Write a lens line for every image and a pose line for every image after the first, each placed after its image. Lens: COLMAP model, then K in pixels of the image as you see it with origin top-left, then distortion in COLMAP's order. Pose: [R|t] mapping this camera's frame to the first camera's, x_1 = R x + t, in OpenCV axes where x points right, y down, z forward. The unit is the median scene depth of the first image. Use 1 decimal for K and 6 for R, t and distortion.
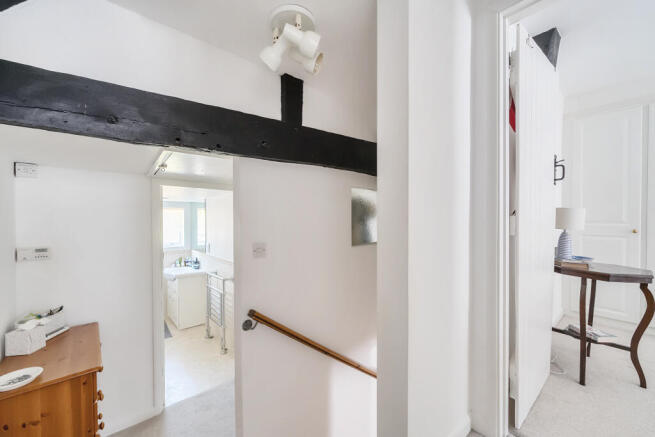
lens RADIAL K [[262.5, 0, 325.1], [0, 262.5, 217.5], [0, 0, 1]] dist [-0.003225, -0.000375]
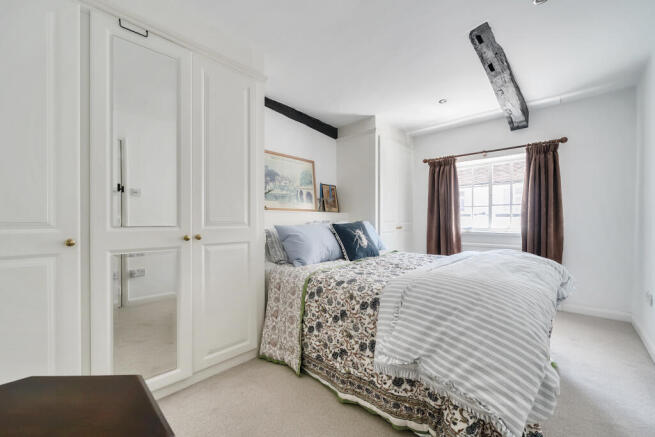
lens RADIAL K [[262.5, 0, 329.8], [0, 262.5, 219.7], [0, 0, 1]] dist [-0.003225, -0.000375]
pose [[-0.074309, -0.000580, 0.997235, 0.627362], [0.017293, 0.999849, 0.001871, 0.015525], [-0.997085, 0.017385, -0.074288, 0.521939]]
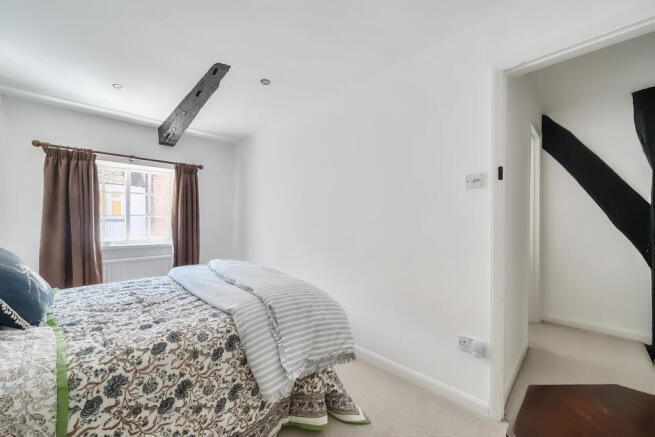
lens RADIAL K [[262.5, 0, 329.8], [0, 262.5, 221.5], [0, 0, 1]] dist [-0.003225, -0.000375]
pose [[-0.998656, -0.000820, -0.051822, 0.732224], [-0.001643, 0.999873, 0.015853, 0.002833], [0.051803, 0.015917, -0.998530, 0.614458]]
